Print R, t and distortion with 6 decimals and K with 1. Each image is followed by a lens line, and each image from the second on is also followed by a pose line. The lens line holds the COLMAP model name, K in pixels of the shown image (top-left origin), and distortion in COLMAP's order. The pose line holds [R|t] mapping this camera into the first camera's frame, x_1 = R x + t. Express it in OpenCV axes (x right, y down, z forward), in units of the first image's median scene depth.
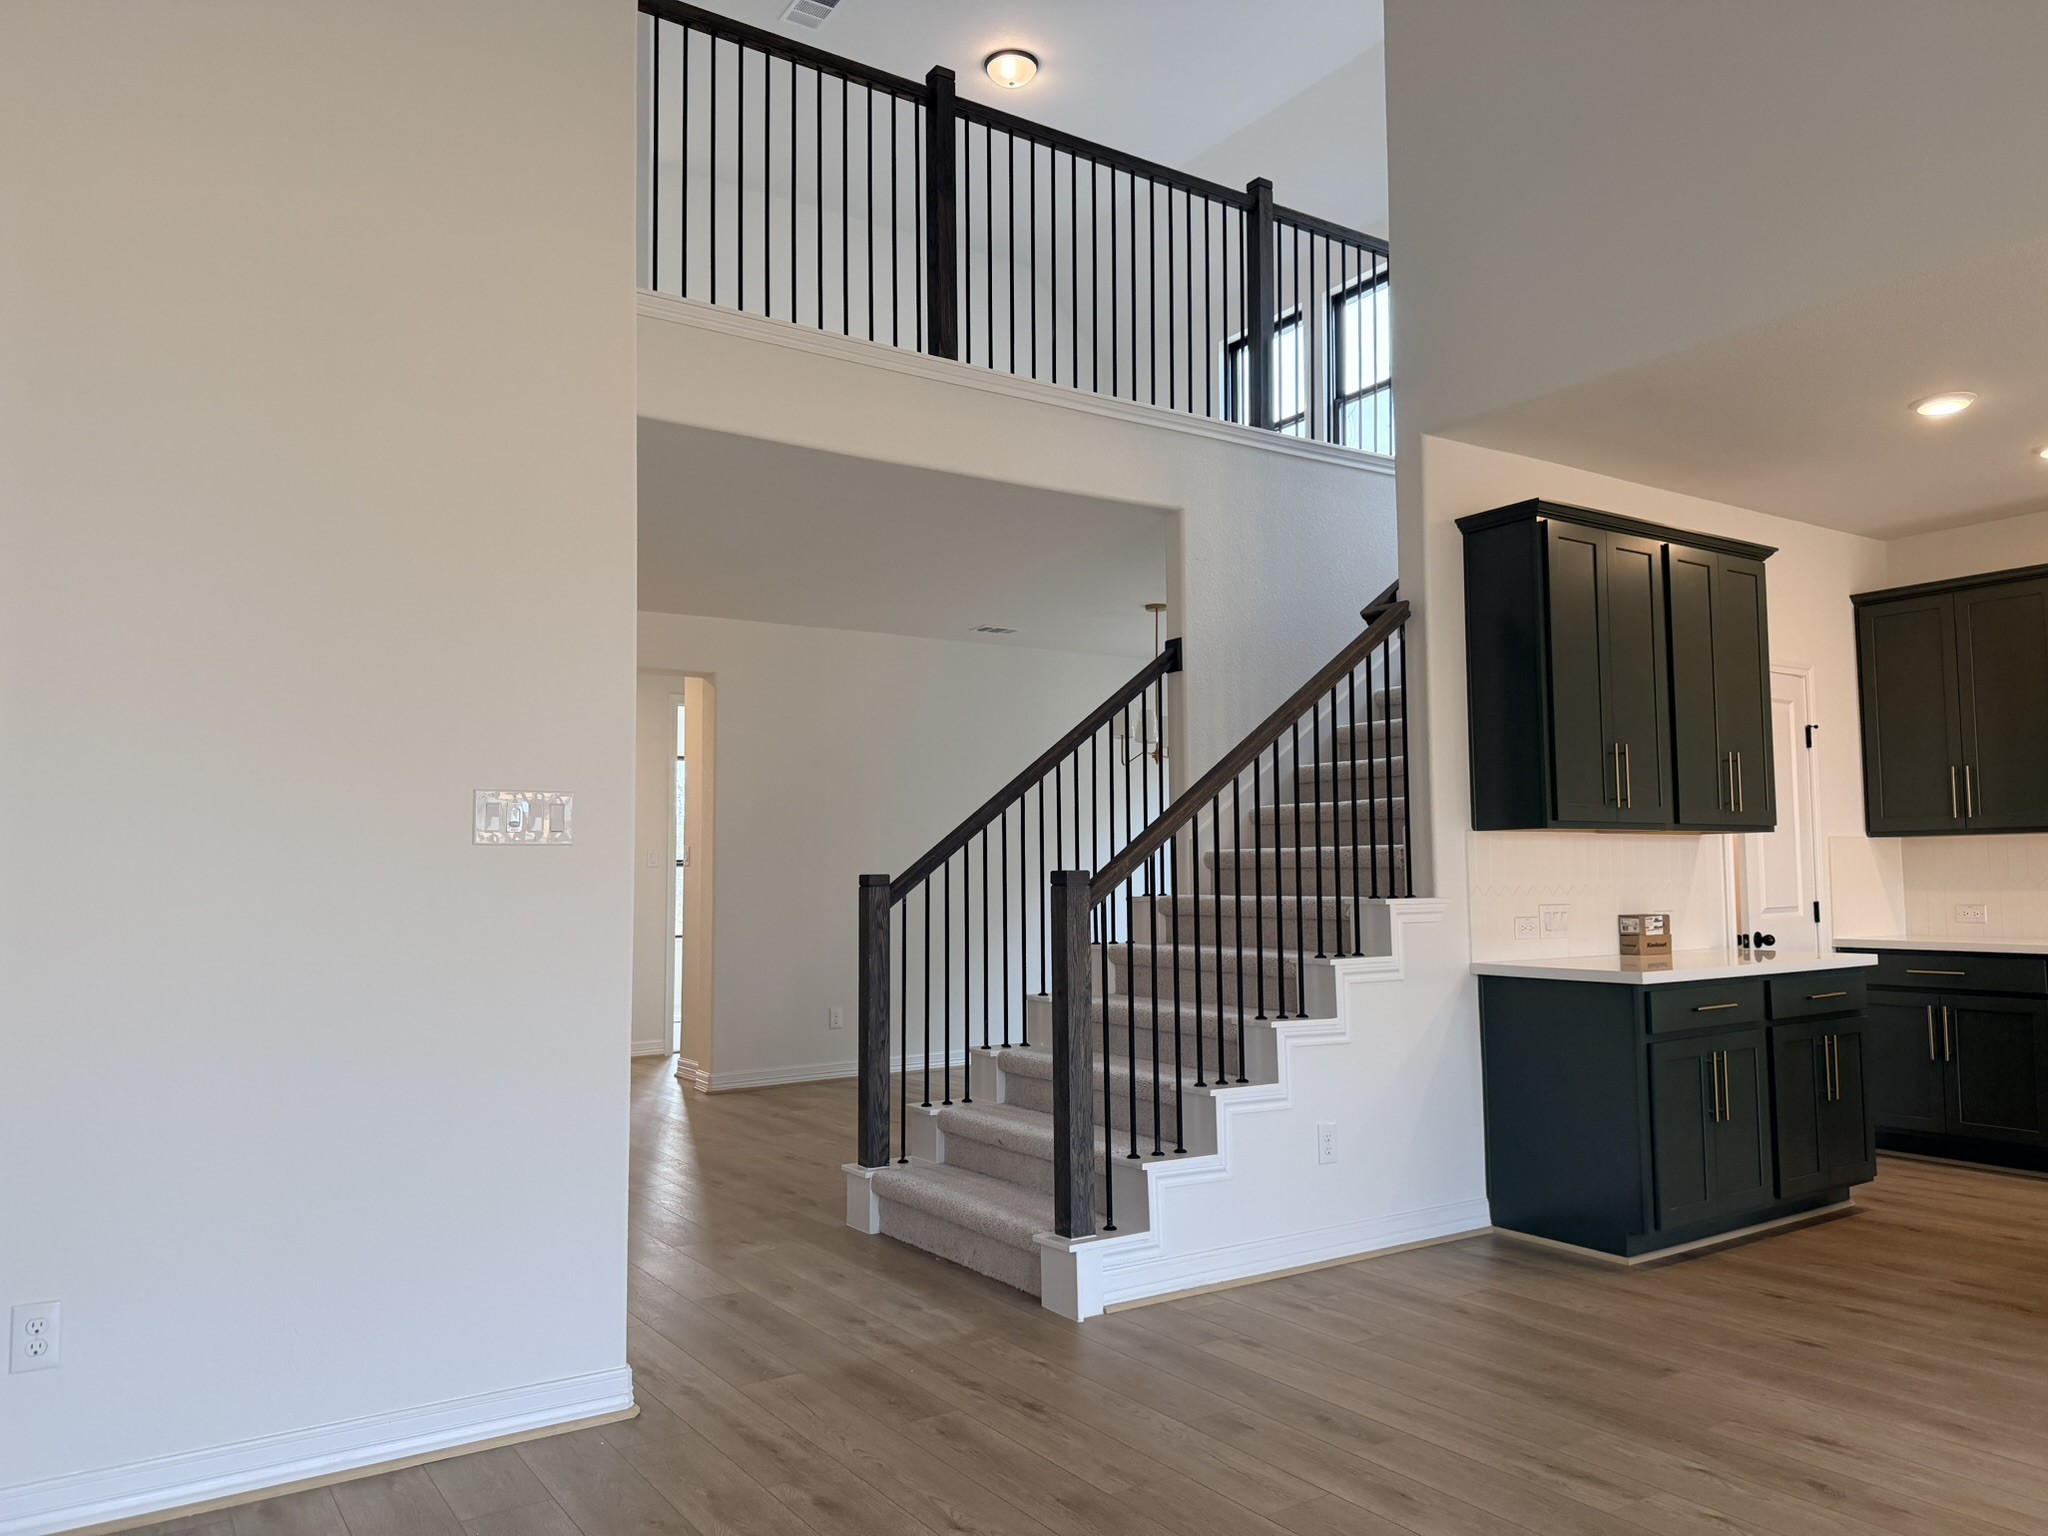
lens RADIAL K [[1483.1, 0, 1024.0], [0, 1483.1, 768.0], [0, 0, 1]] dist [-0.004598, -0.000961]
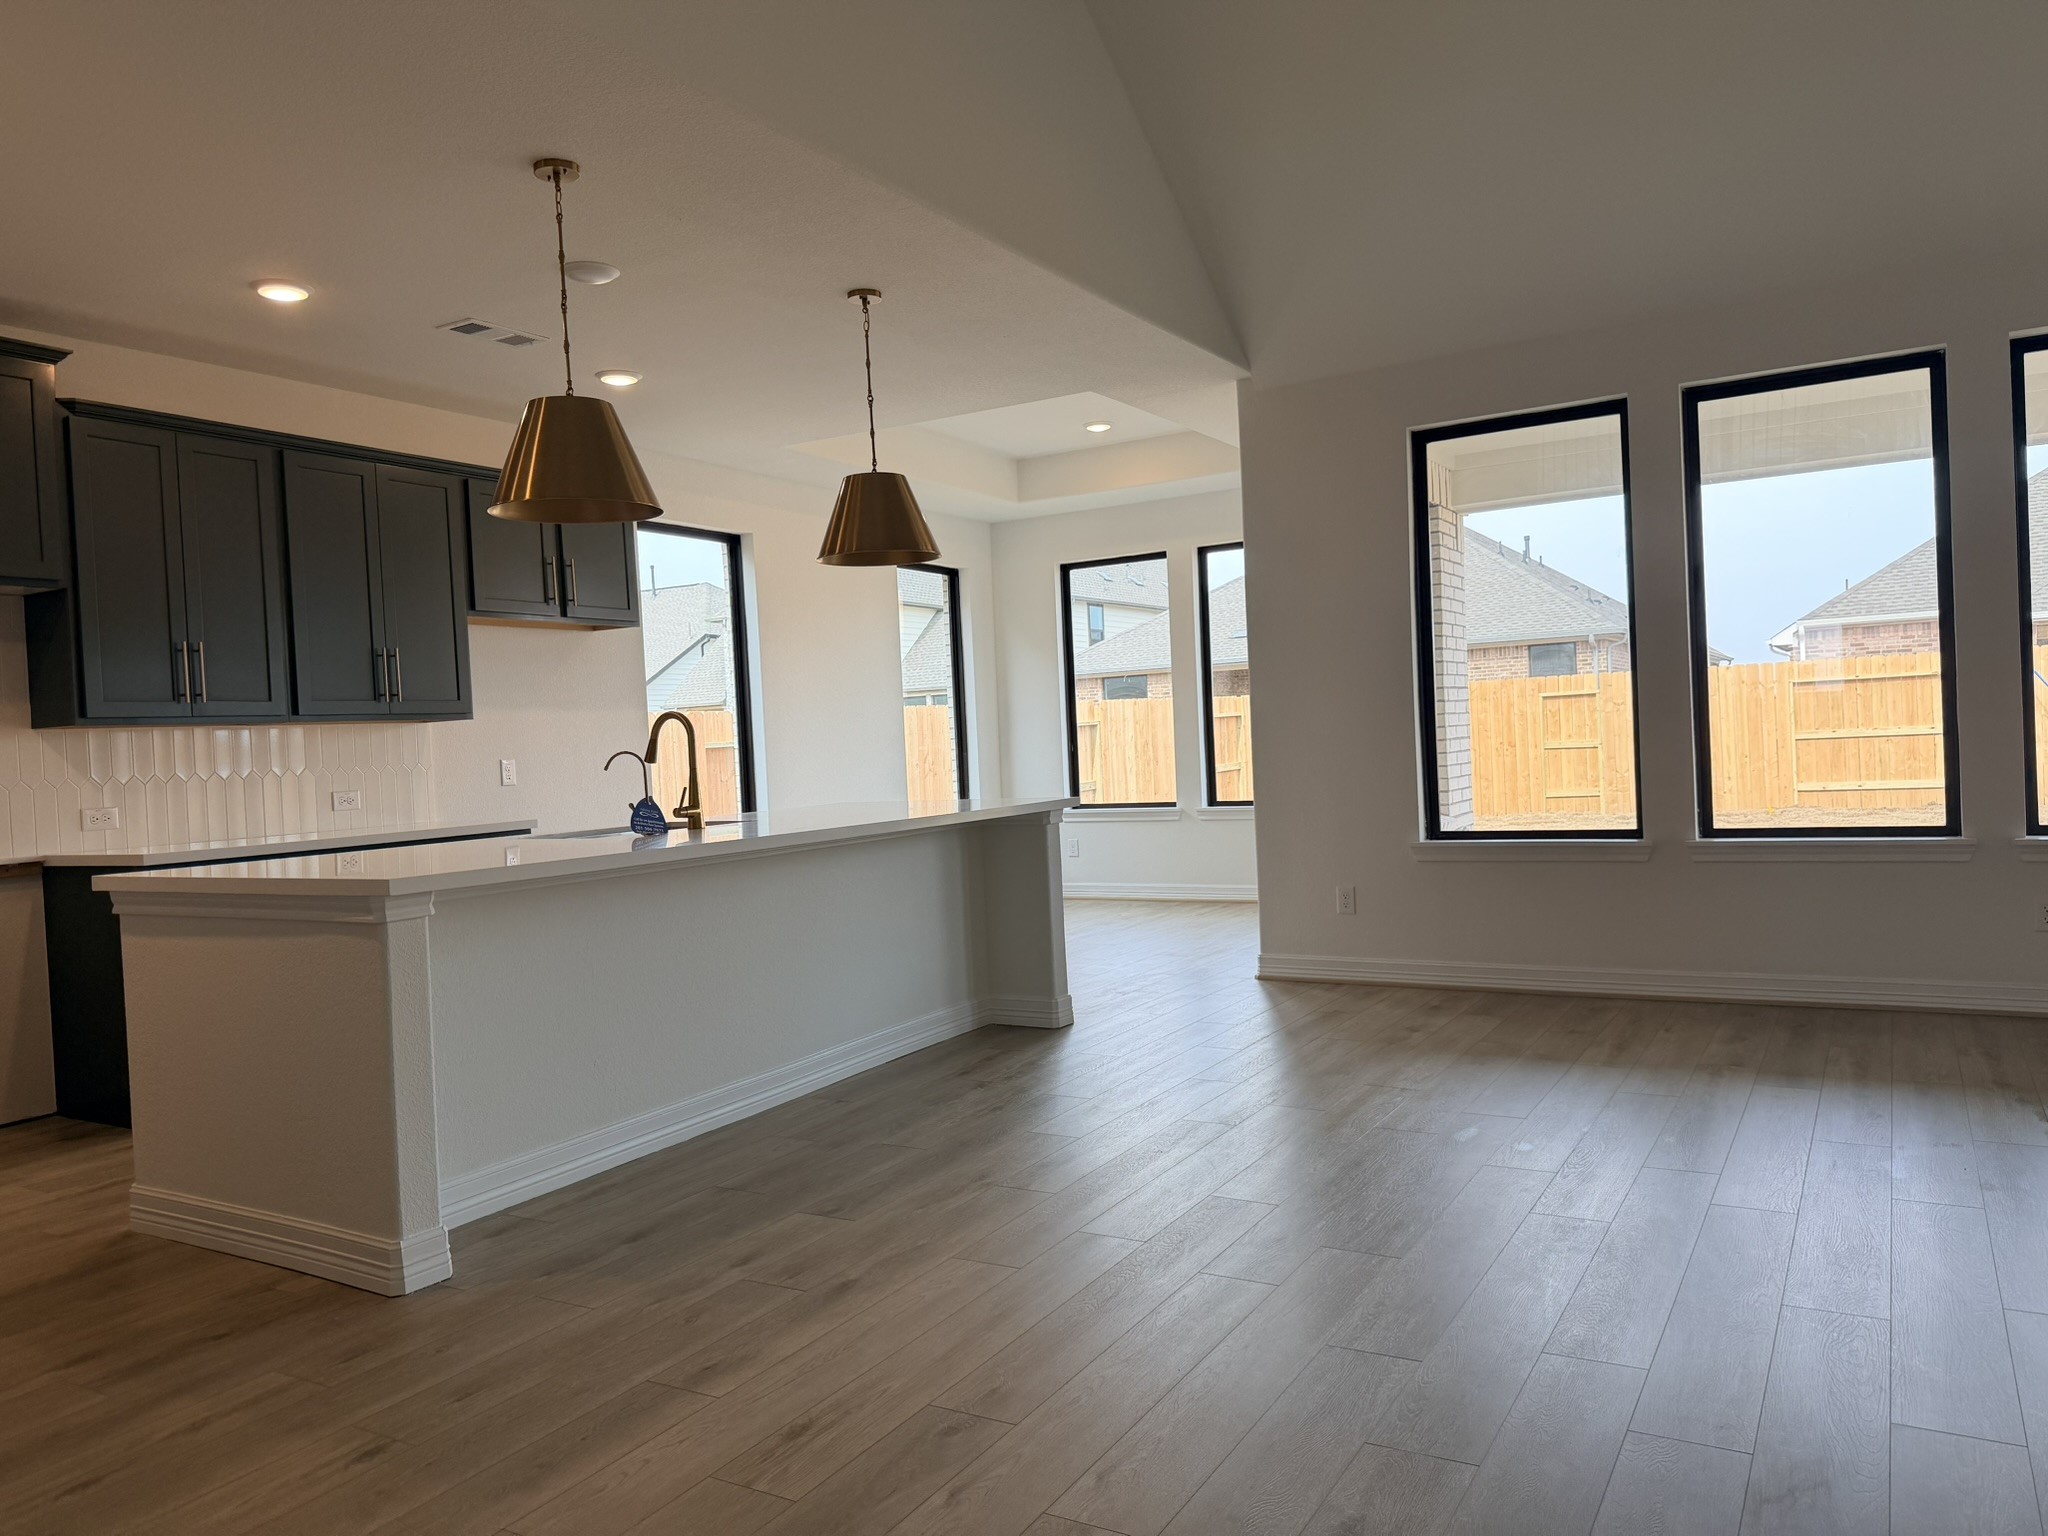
lens RADIAL K [[1438.6, 0, 1029.4], [0, 1438.6, 769.8], [0, 0, 1]] dist [0.176296, -0.250054]
pose [[-0.420907, 0.011391, 0.907032, -0.149797], [-0.013939, 0.999722, -0.019024, 0.071047], [-0.906997, -0.020650, -0.420631, 0.776773]]
